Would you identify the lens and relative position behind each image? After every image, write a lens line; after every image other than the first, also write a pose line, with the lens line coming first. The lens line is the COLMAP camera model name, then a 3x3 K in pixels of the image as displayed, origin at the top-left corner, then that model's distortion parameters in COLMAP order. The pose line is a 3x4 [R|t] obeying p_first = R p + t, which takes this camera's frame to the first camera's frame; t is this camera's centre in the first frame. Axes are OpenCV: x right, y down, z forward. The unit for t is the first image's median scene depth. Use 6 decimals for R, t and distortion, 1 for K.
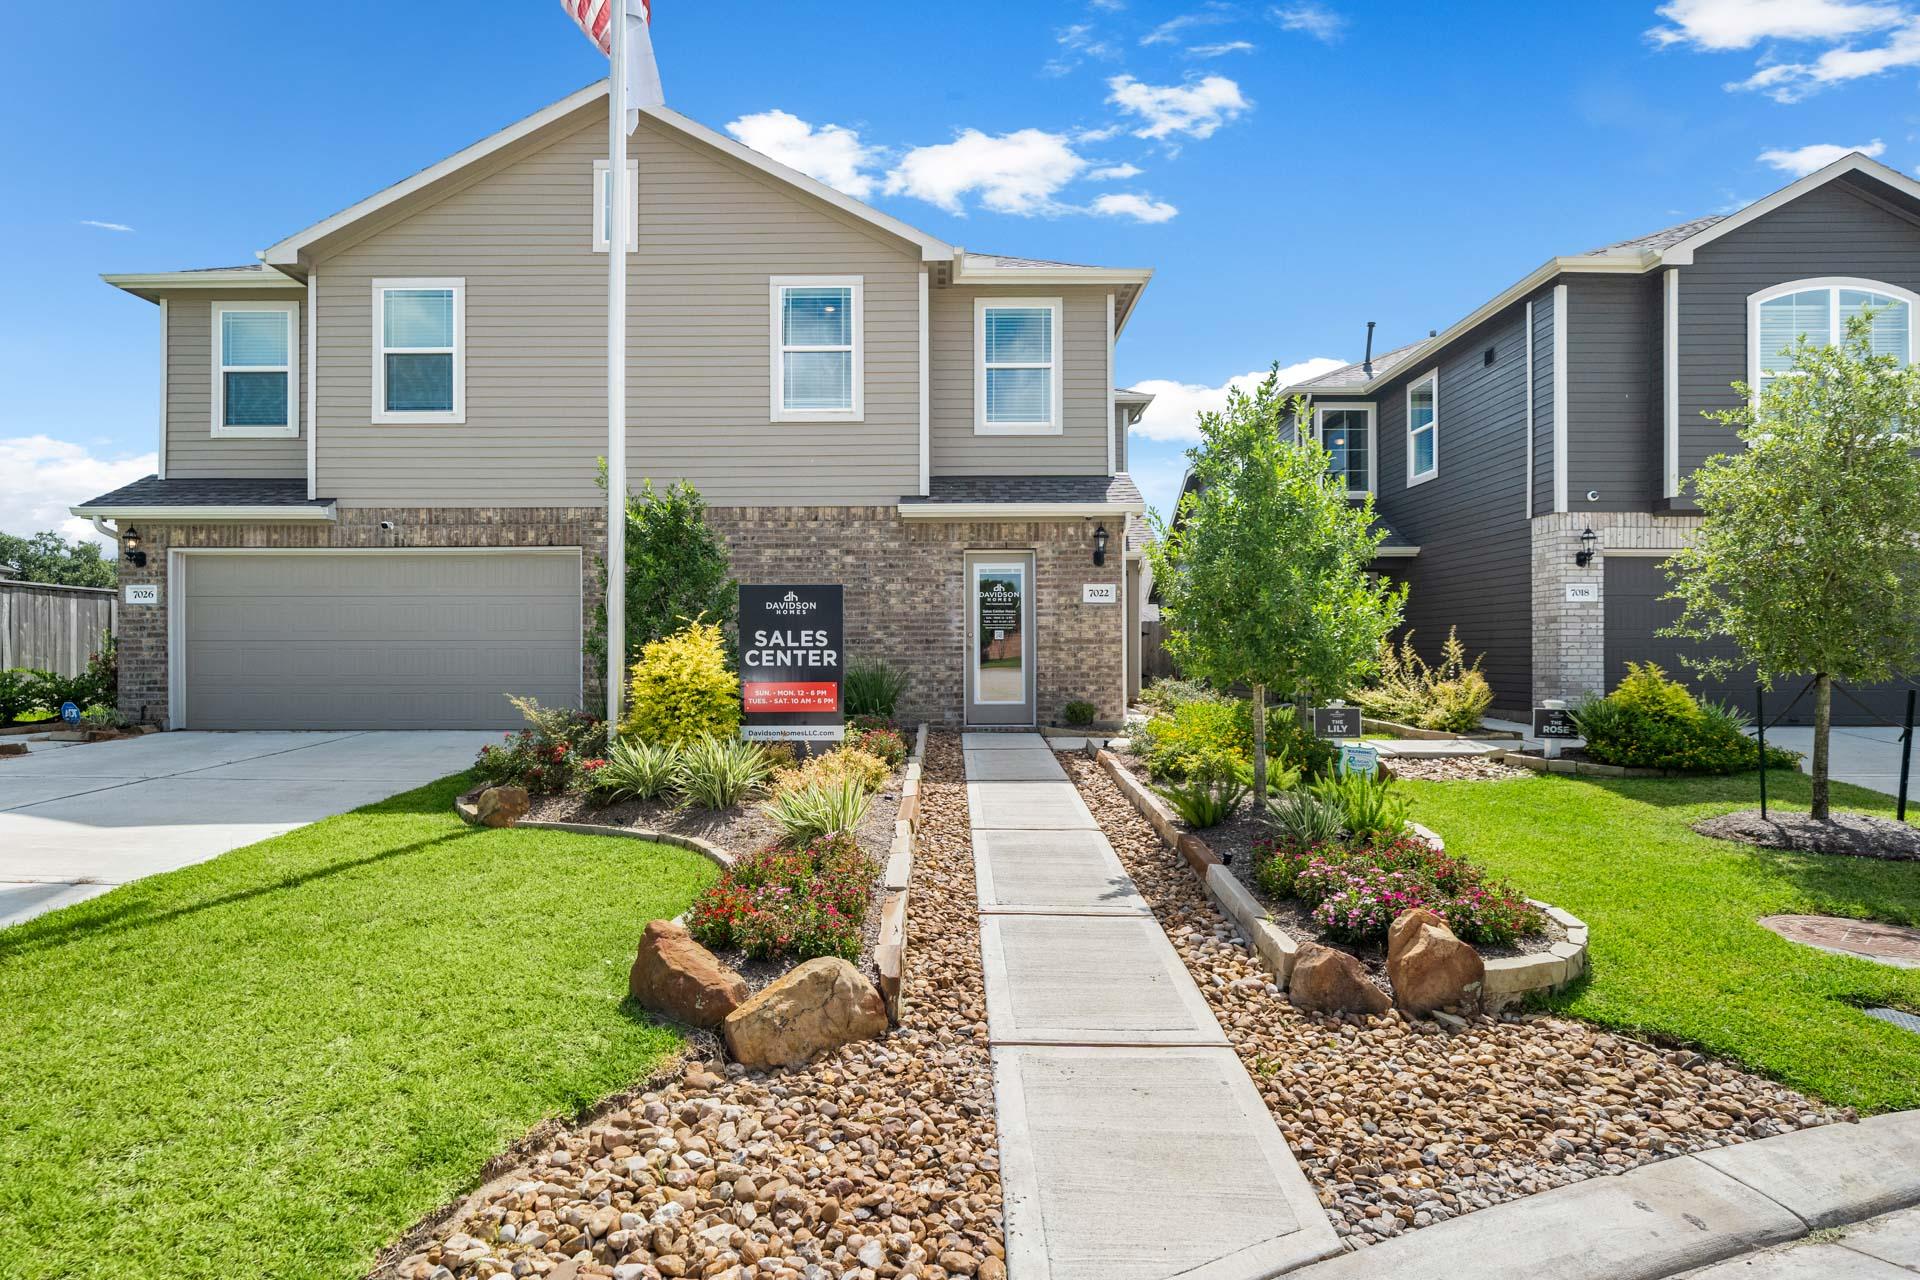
lens RADIAL K [[1047.5, 0, 955.2], [0, 1047.5, 660.5], [0, 0, 1]] dist [0.051198, -0.046057]
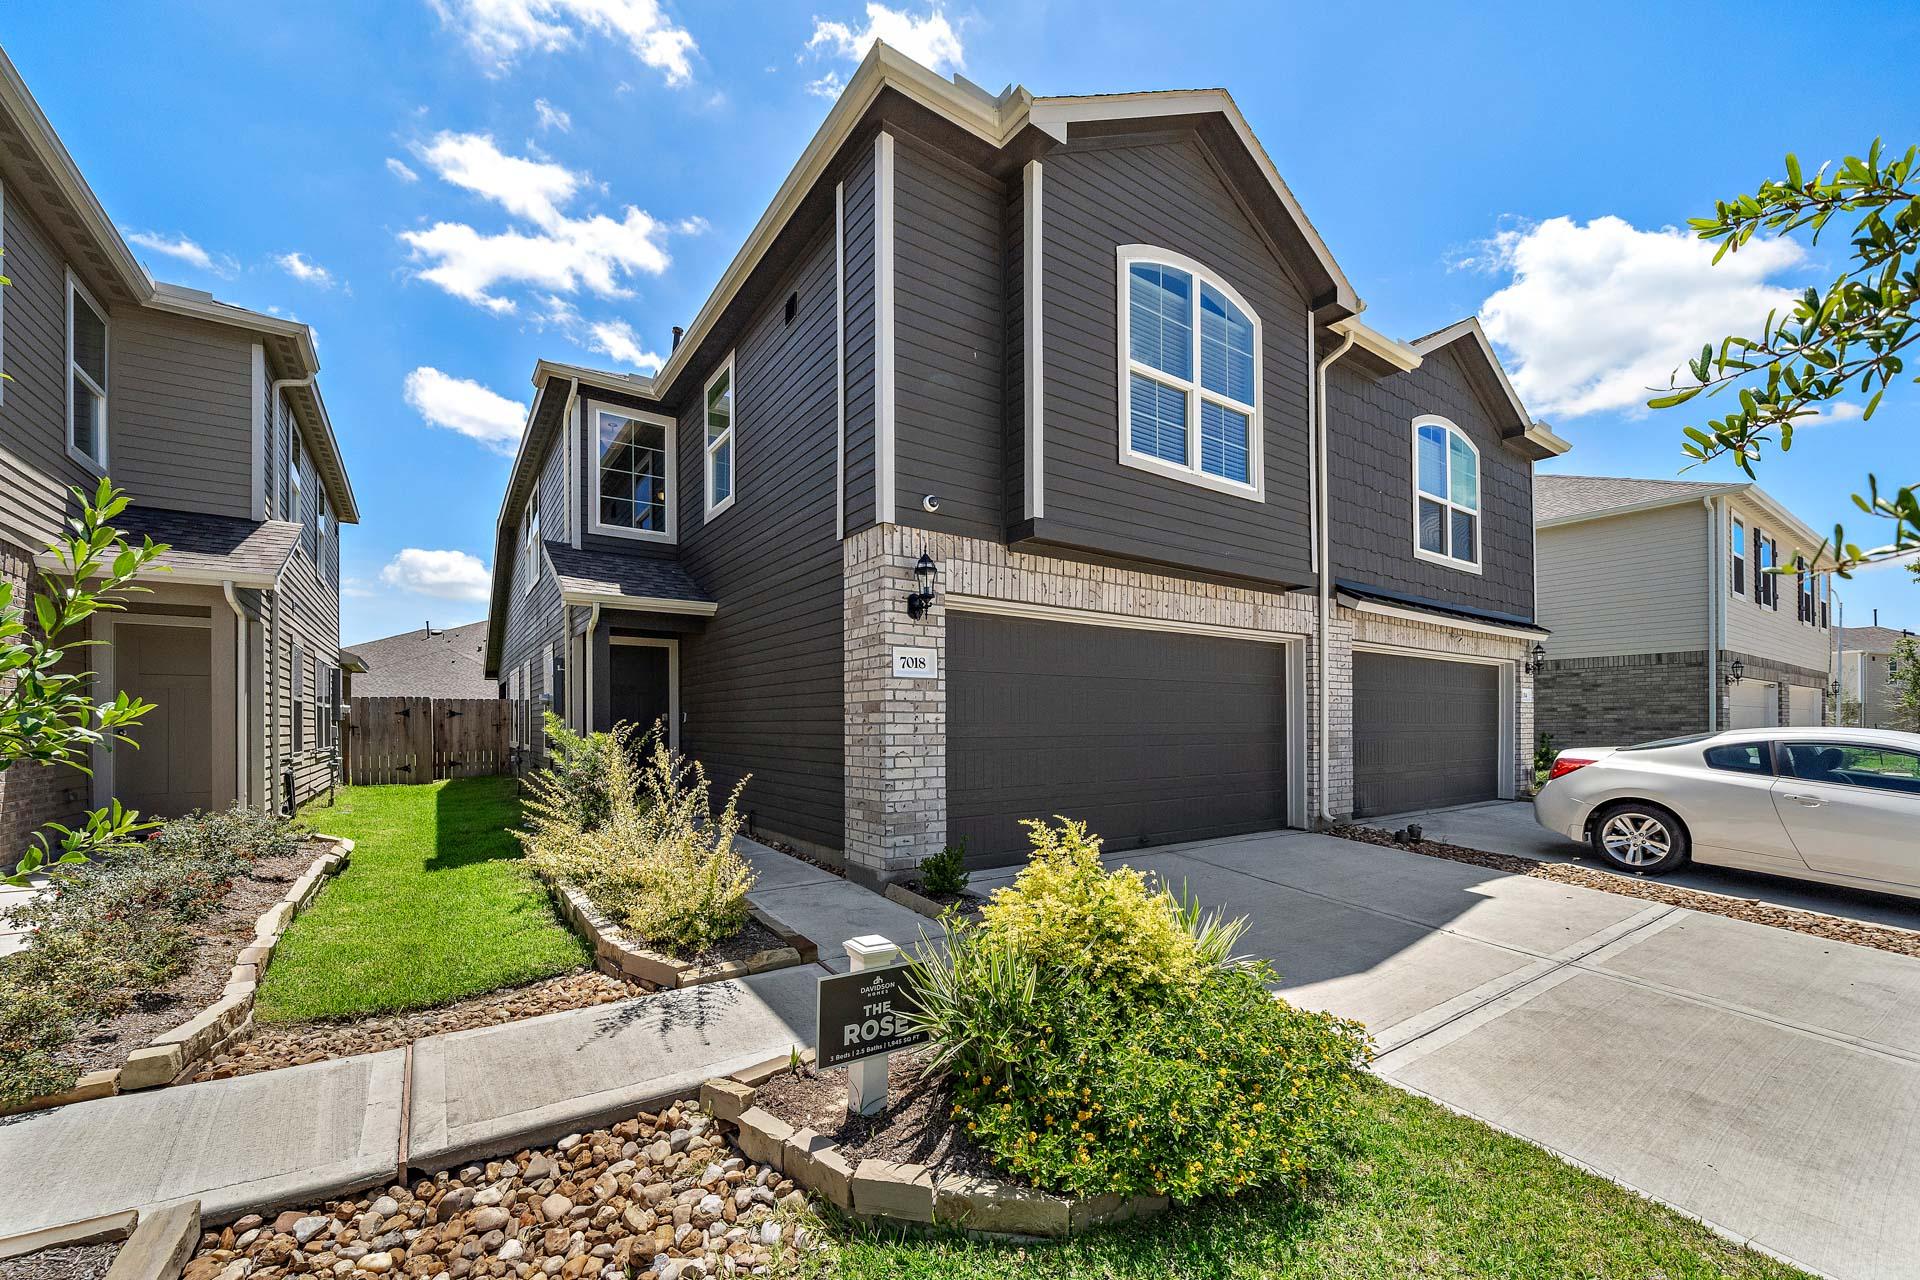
lens RADIAL K [[757.5, 0, 960.6], [0, 757.5, 654.4], [0, 0, 1]] dist [-0.000884, -0.000031]
pose [[0.812359, 0.049896, 0.581019, 0.361596], [0.008810, 0.995169, -0.097780, -0.026449], [-0.583091, 0.084552, 0.807995, 0.637020]]
